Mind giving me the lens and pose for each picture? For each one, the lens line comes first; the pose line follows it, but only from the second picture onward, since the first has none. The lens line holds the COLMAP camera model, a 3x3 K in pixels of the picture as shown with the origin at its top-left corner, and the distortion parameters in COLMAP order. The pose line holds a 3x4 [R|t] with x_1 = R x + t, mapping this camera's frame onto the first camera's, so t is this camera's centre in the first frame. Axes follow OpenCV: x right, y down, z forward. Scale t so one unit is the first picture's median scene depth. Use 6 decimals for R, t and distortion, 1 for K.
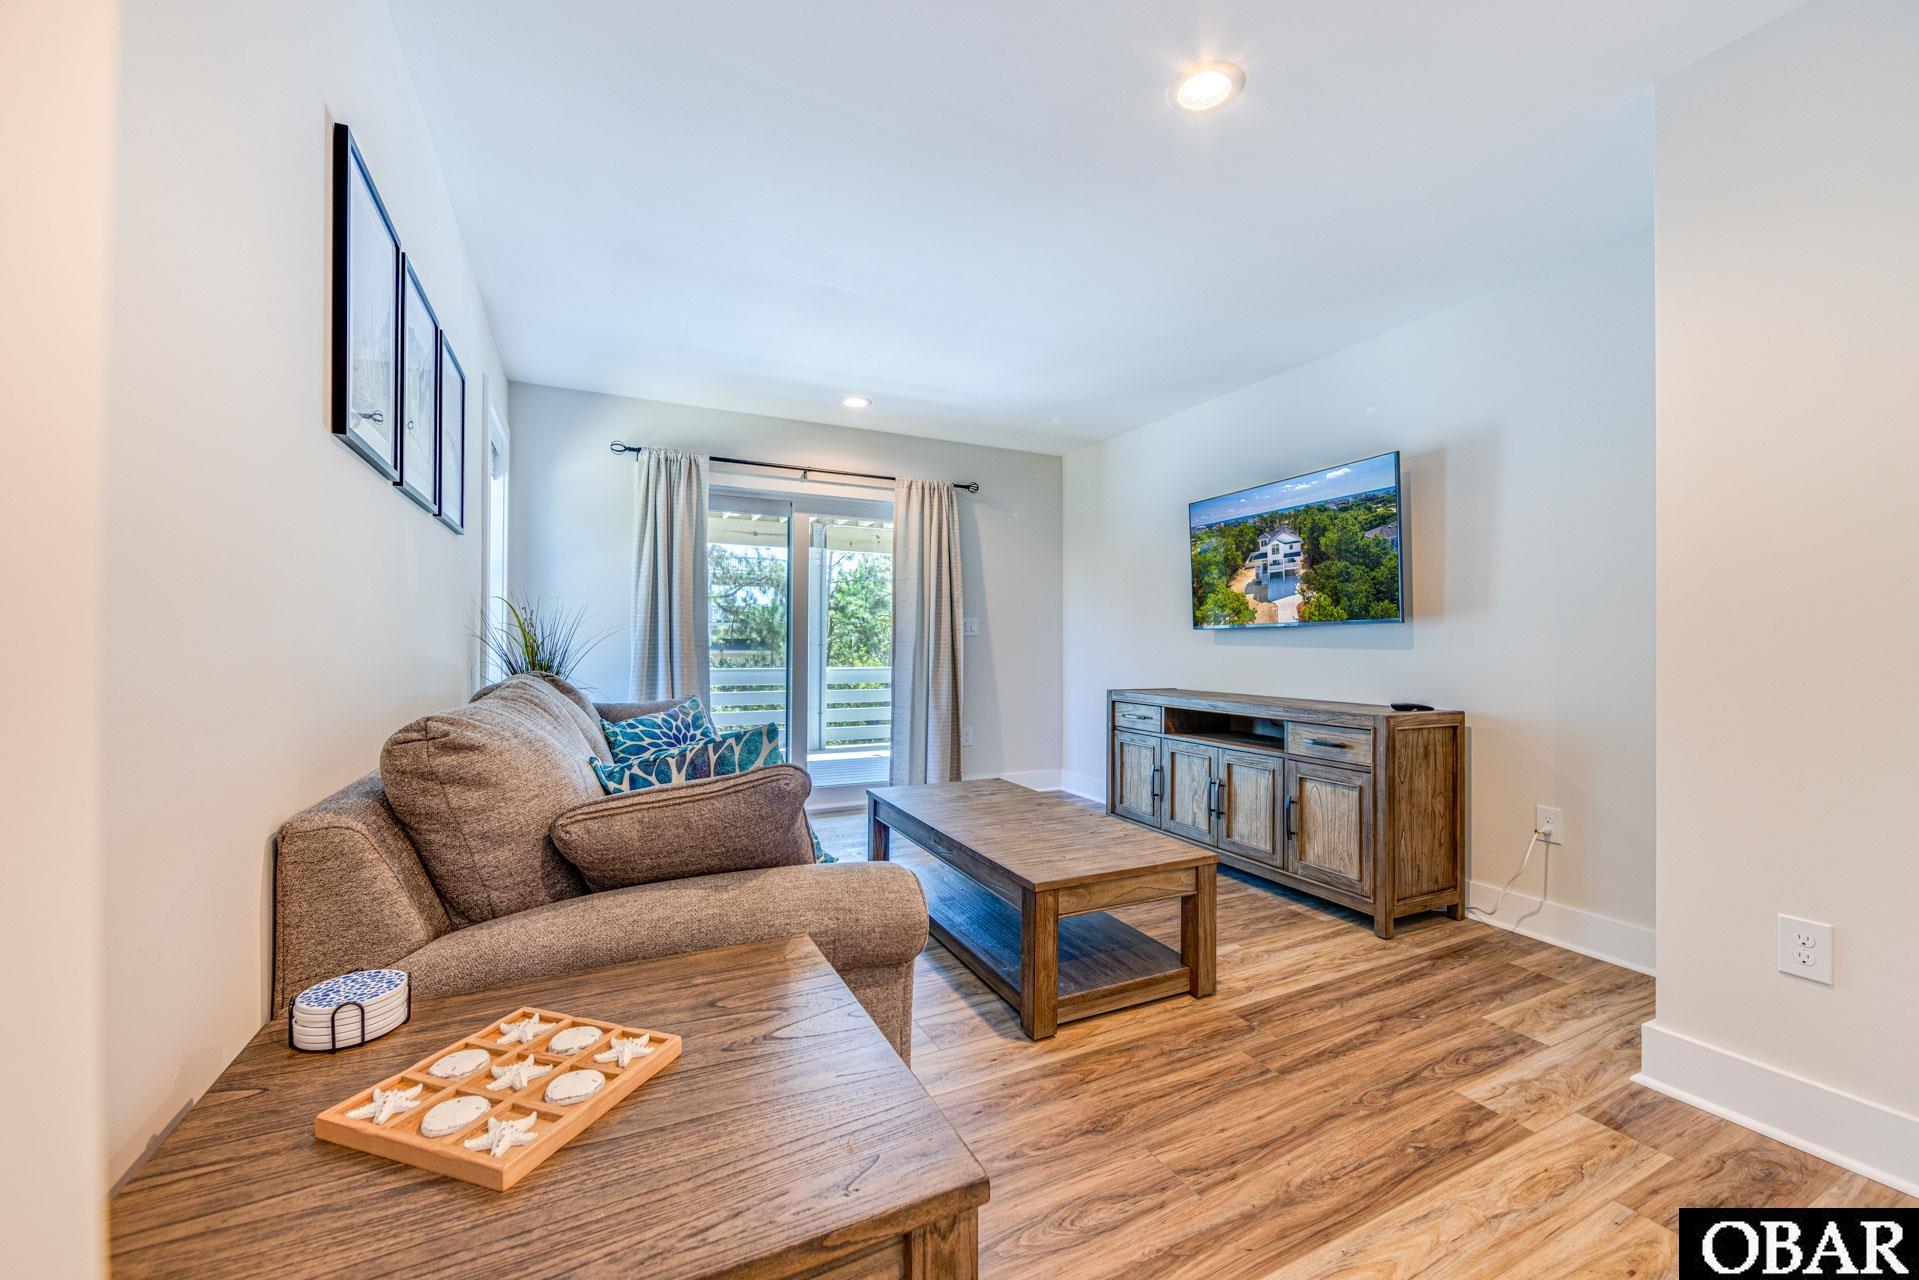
lens RADIAL K [[742.1, 0, 959.5], [0, 742.1, 640.0], [0, 0, 1]] dist [-0.000036, -0.000092]
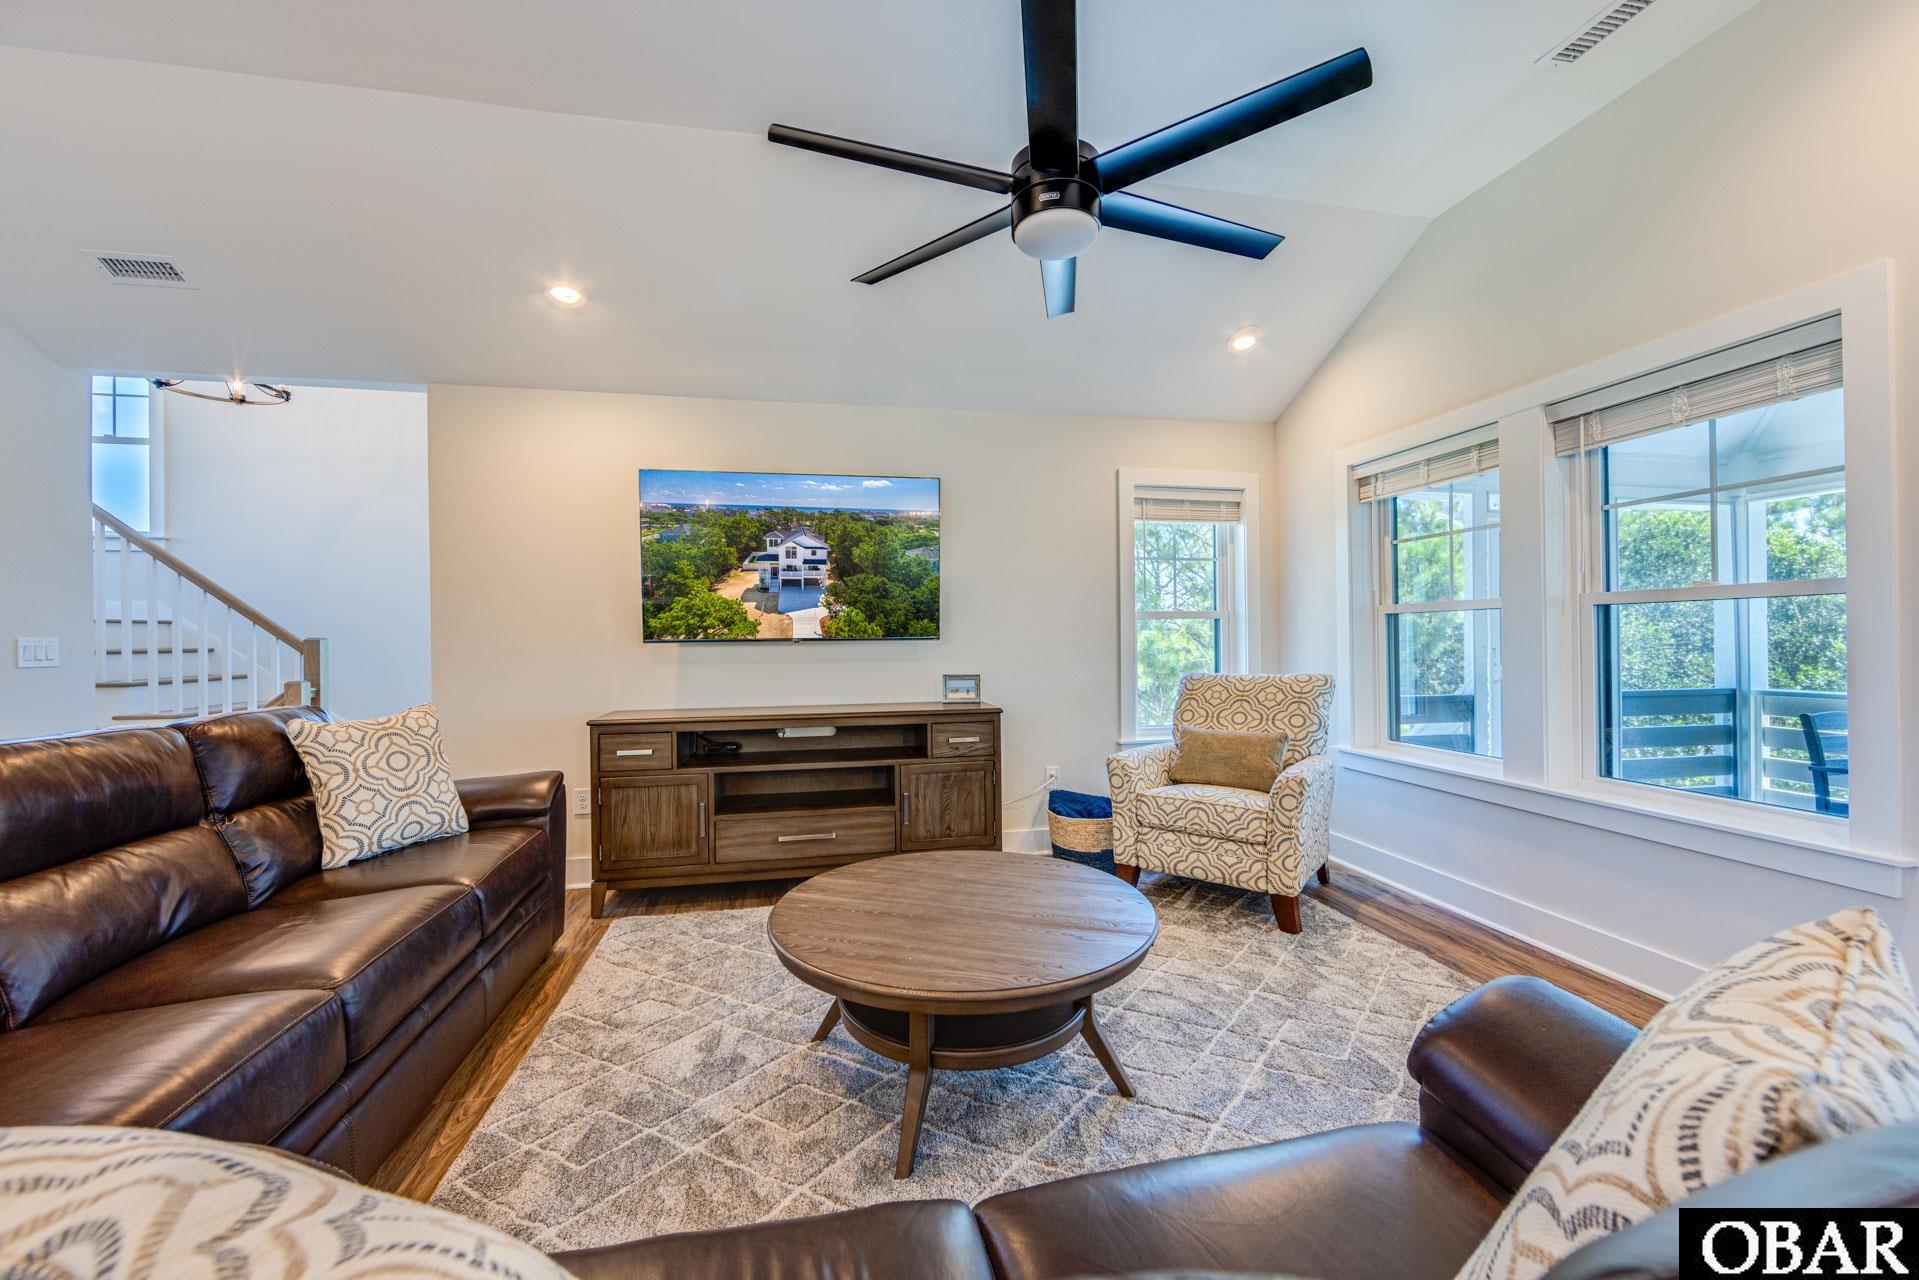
lens RADIAL K [[755.0, 0, 962.2], [0, 755.0, 645.8], [0, 0, 1]] dist [-0.003625, -0.000312]
pose [[0.239875, -0.017520, 0.970646, -0.391838], [-0.002739, 0.999821, 0.018724, -0.032105], [-0.970800, -0.007150, 0.239785, 0.617897]]
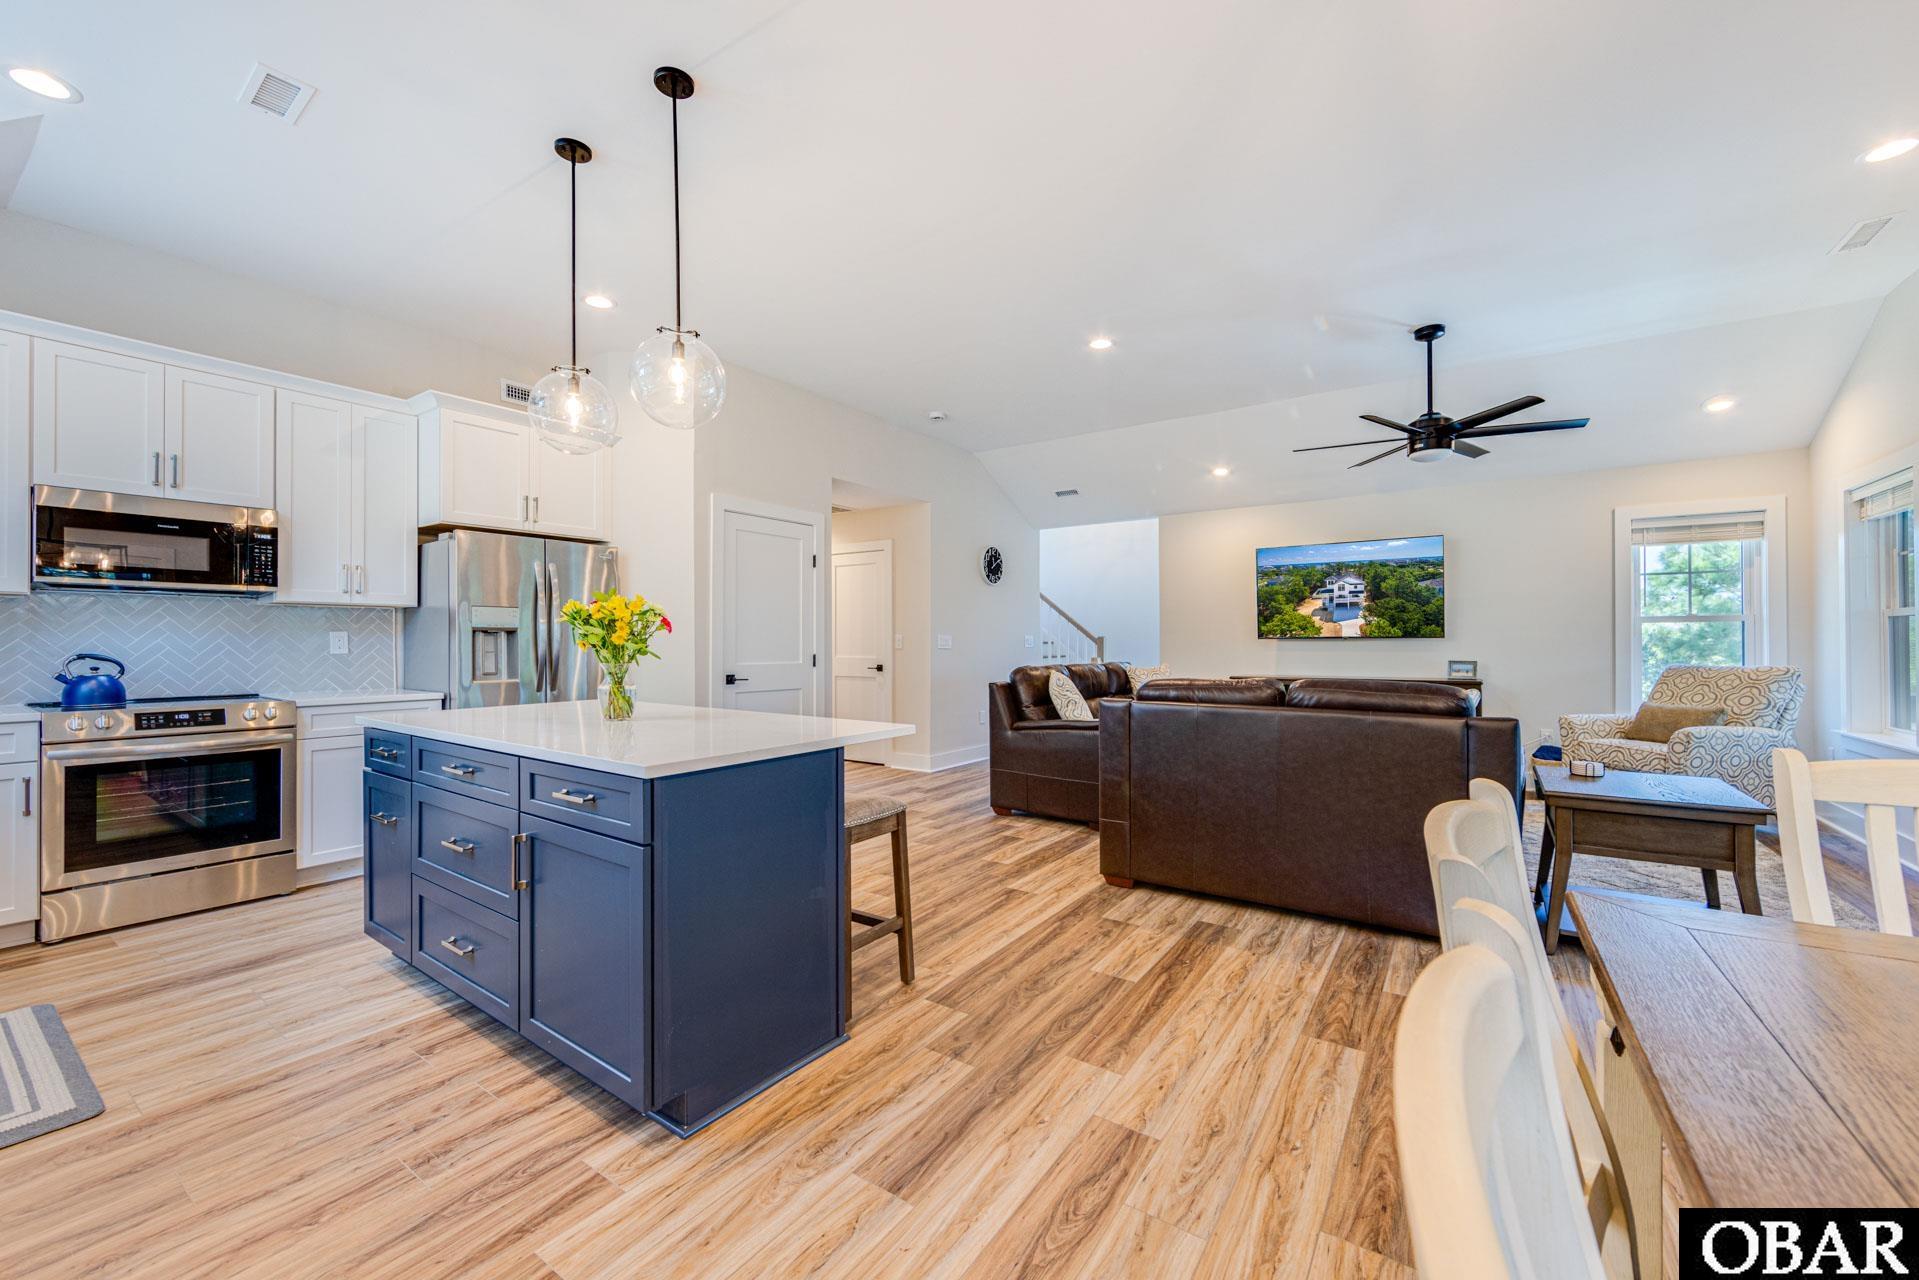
lens RADIAL K [[744.7, 0, 963.5], [0, 744.7, 641.8], [0, 0, 1]] dist [0.000166, -0.000431]
pose [[0.867832, -0.008062, 0.496793, -1.024251], [0.001355, 0.999903, 0.013859, -0.035614], [-0.496857, -0.011354, 0.867758, 0.072555]]
